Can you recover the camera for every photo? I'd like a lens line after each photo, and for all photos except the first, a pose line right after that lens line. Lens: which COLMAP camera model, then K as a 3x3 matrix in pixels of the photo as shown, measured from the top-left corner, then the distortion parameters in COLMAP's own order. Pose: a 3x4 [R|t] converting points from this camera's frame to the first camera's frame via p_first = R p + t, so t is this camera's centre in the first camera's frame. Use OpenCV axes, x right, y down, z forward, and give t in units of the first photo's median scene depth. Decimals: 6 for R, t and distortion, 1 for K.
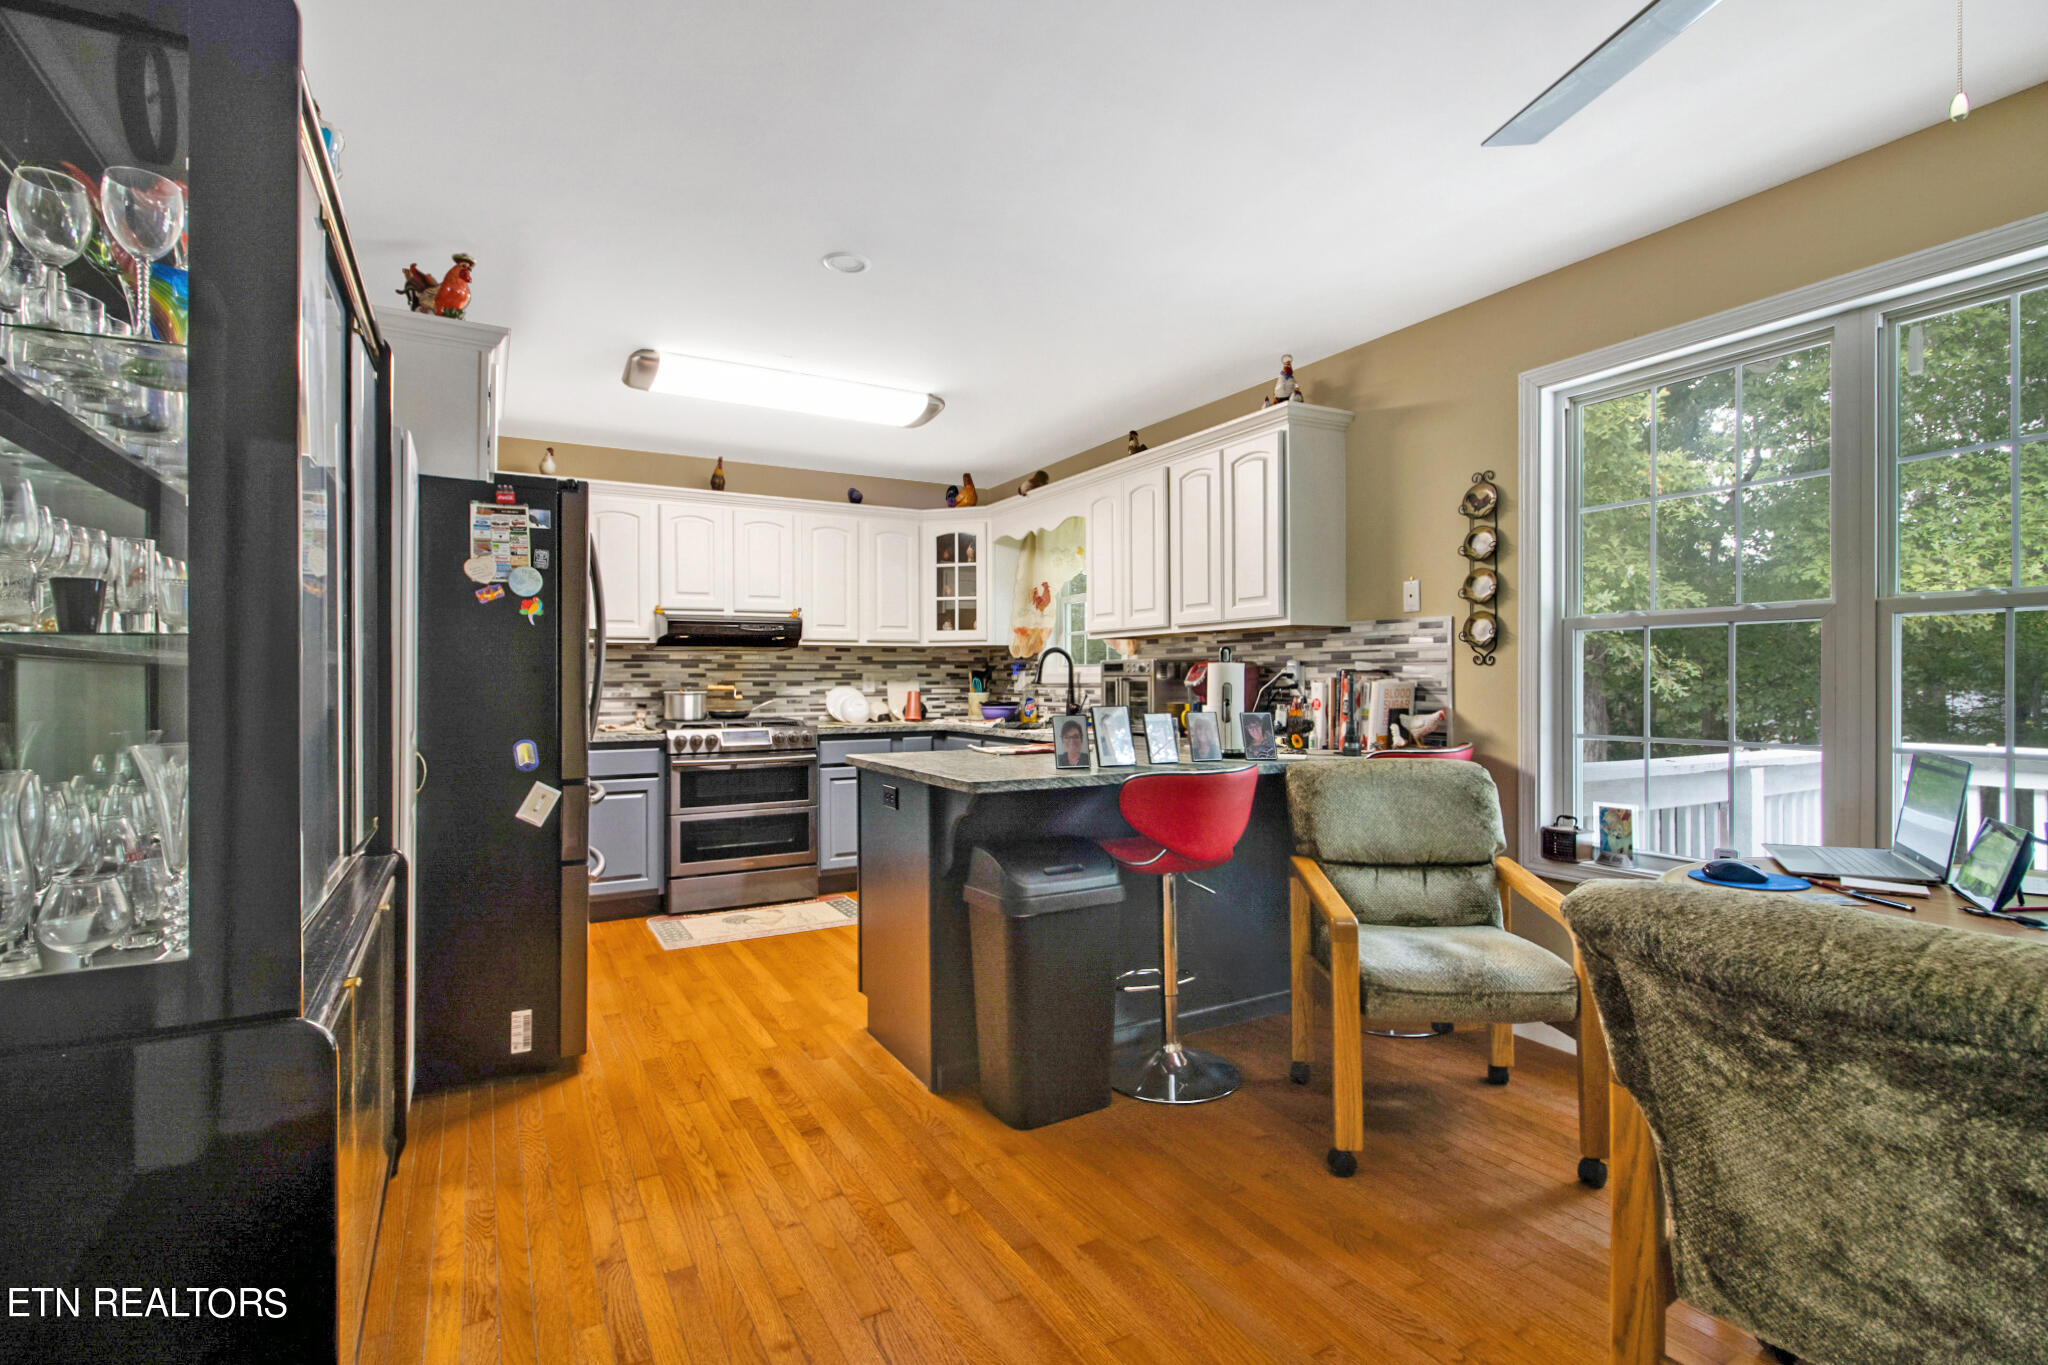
lens RADIAL K [[943.4, 0, 1027.4], [0, 943.4, 686.2], [0, 0, 1]] dist [-0.014203, -0.005143]
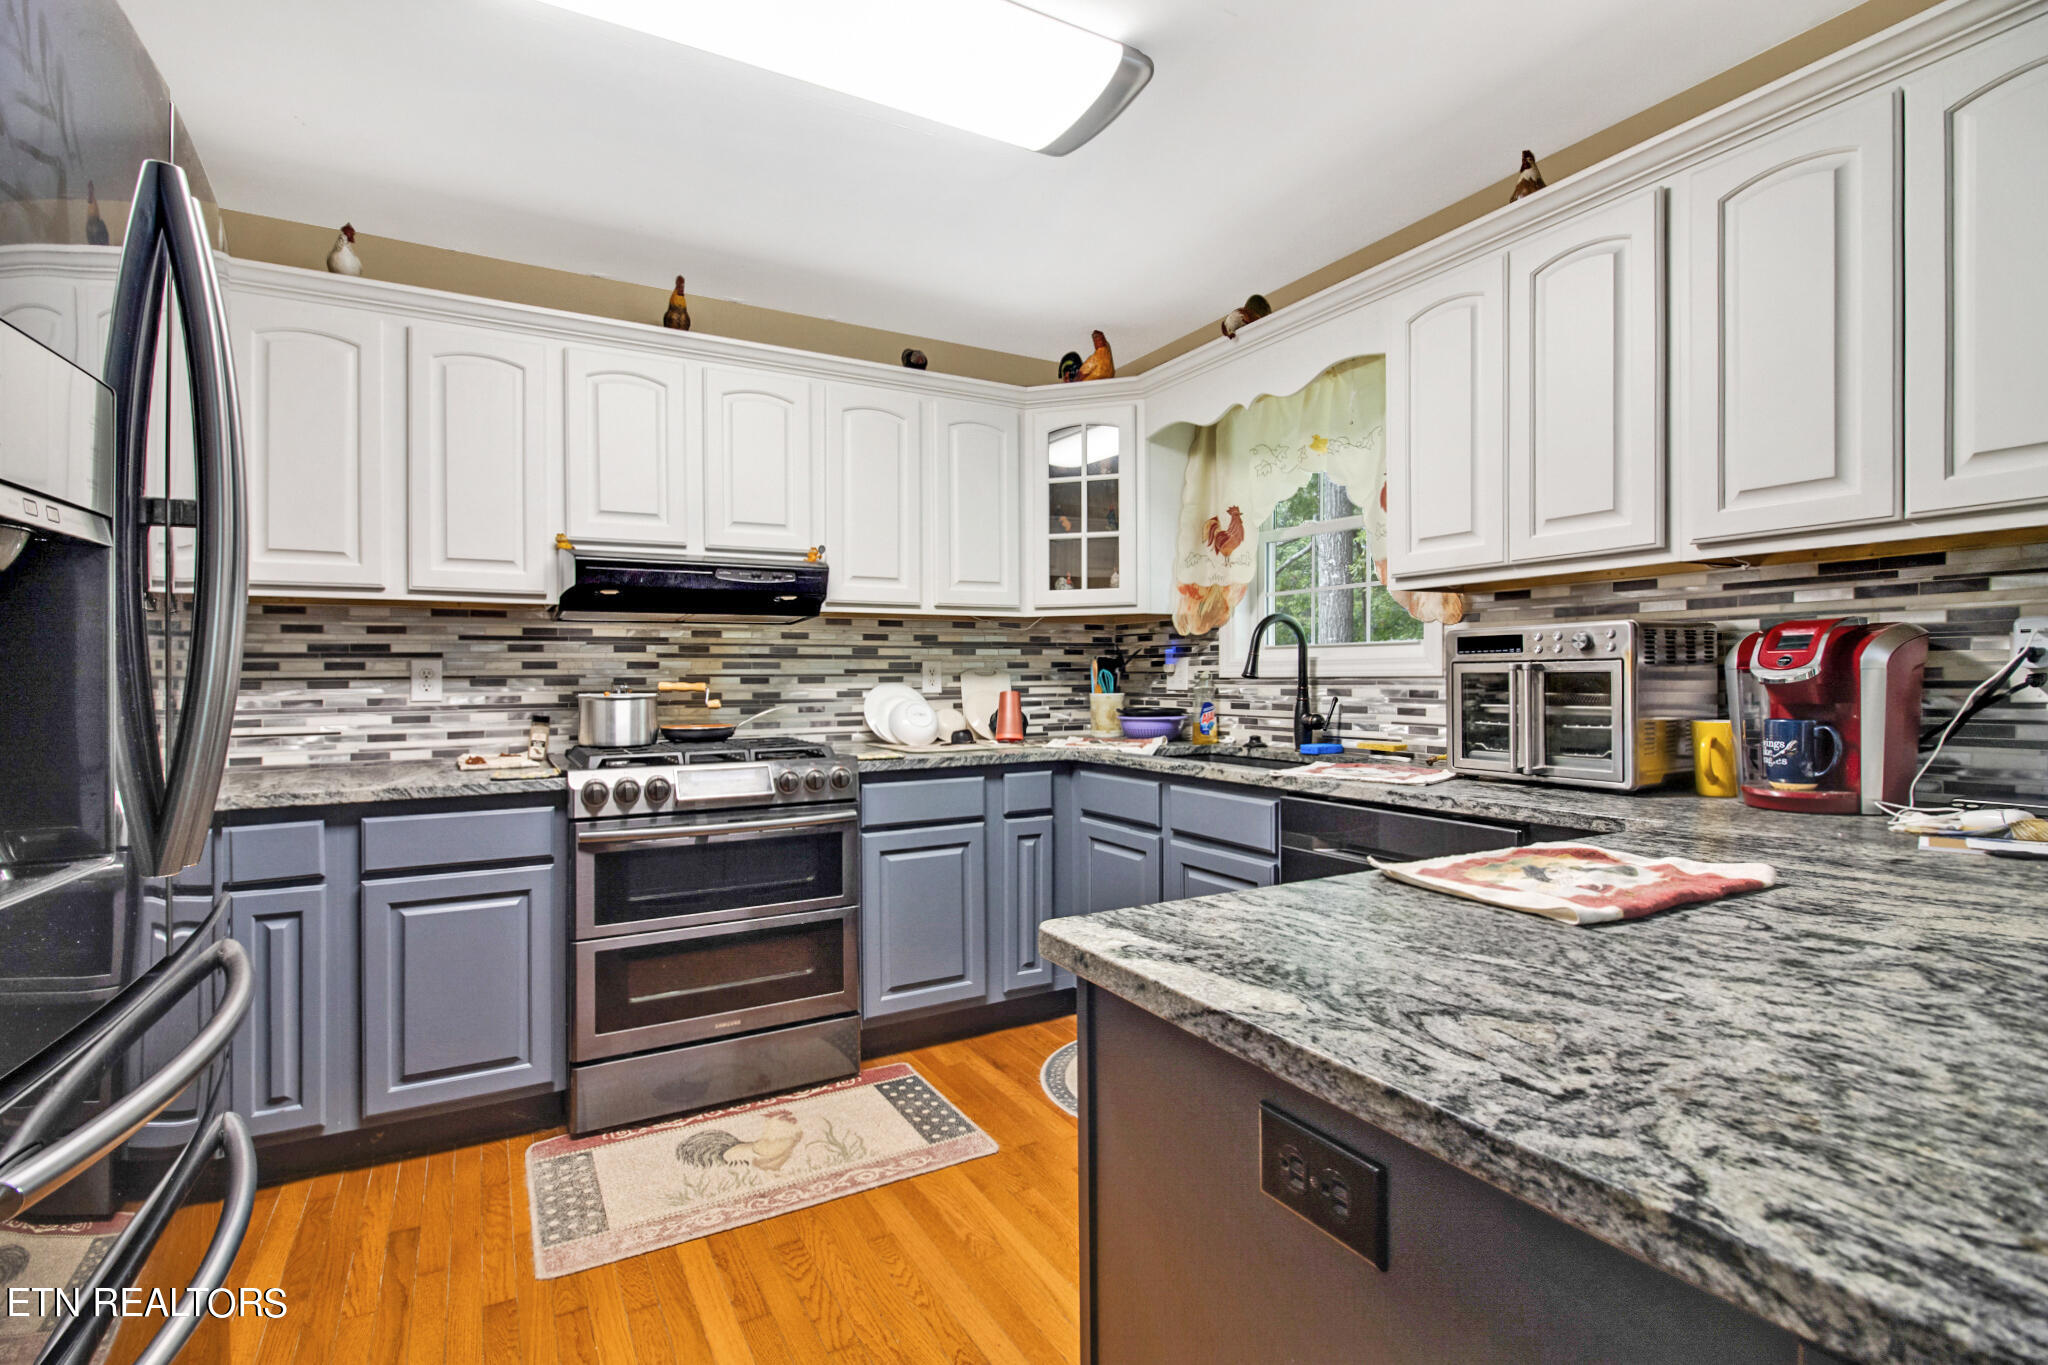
lens RADIAL K [[943.4, 0, 1017.4], [0, 943.4, 678.6], [0, 0, 1]] dist [-0.014203, -0.005143]
pose [[0.999965, -0.002983, -0.007780, -0.118280], [0.002946, 0.999984, -0.004785, 0.000049], [0.007794, 0.004762, 0.999958, 0.428188]]
